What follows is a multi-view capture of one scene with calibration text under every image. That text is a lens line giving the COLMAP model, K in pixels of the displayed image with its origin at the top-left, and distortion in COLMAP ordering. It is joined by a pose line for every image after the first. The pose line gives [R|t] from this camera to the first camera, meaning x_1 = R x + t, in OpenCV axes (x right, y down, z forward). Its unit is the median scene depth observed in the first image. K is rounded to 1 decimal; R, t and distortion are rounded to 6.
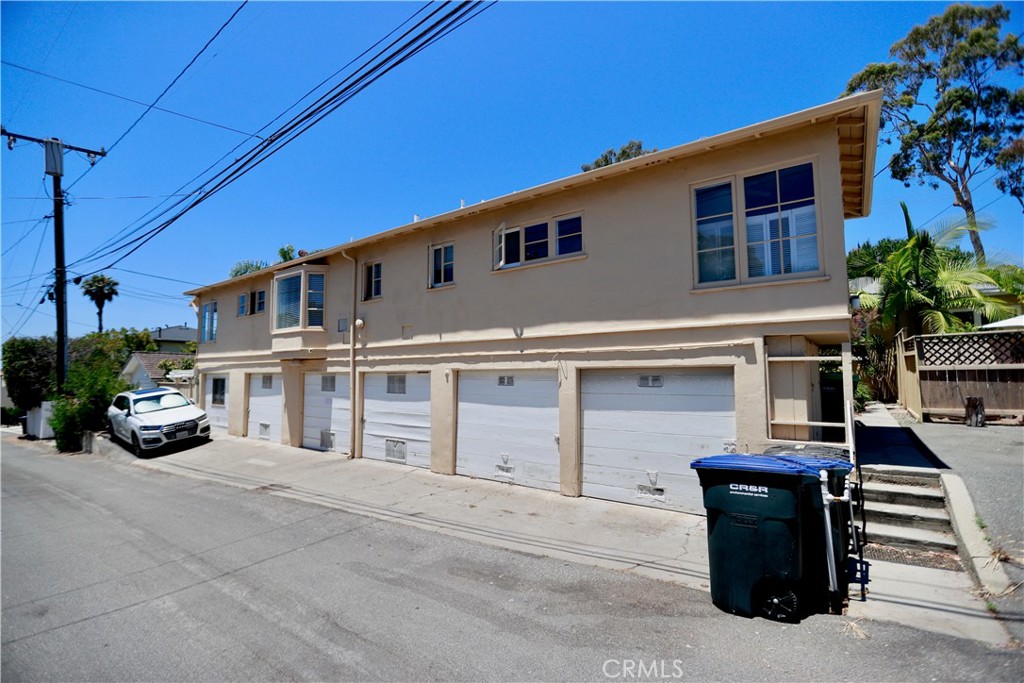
lens RADIAL K [[465.1, 0, 511.5], [0, 465.1, 342.3], [0, 0, 1]] dist [-0.035437, 0.007350]
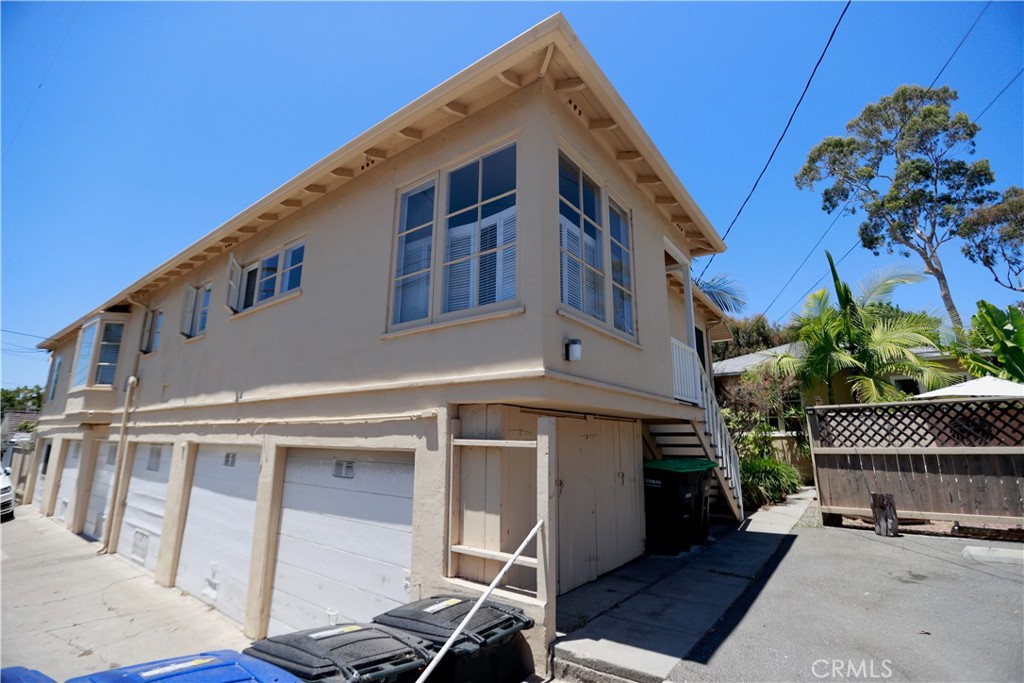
lens RADIAL K [[465.1, 0, 507.5], [0, 465.1, 341.6], [0, 0, 1]] dist [-0.035437, 0.007350]
pose [[0.999886, 0.014499, -0.004149, 0.328297], [-0.014946, 0.989418, -0.144319, -0.004158], [0.002012, 0.144365, 0.989523, 0.187623]]
